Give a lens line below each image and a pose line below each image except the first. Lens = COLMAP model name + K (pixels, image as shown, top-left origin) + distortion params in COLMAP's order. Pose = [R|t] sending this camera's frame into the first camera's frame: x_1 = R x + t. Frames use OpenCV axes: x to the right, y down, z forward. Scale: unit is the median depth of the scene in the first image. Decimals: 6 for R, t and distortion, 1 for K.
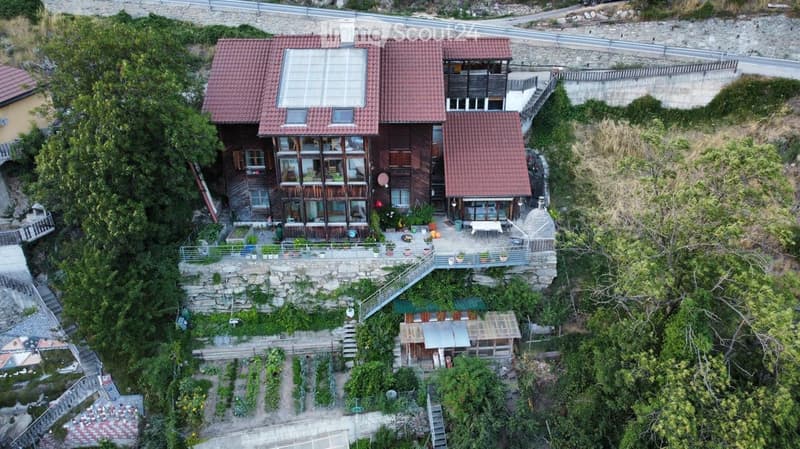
lens RADIAL K [[613.1, 0, 400.6], [0, 613.1, 224.6], [0, 0, 1]] dist [-0.005852, 0.002010]
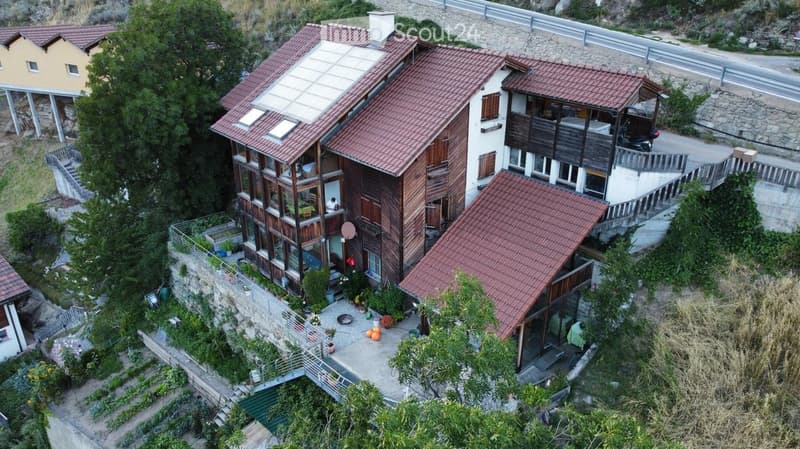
lens RADIAL K [[613.1, 0, 400.3], [0, 613.1, 224.0], [0, 0, 1]] dist [-0.005852, 0.002010]
pose [[0.661914, 0.316499, -0.679483, 0.443897], [-0.338855, 0.934918, 0.105386, -0.158394], [0.668616, 0.160489, 0.726083, 0.458547]]
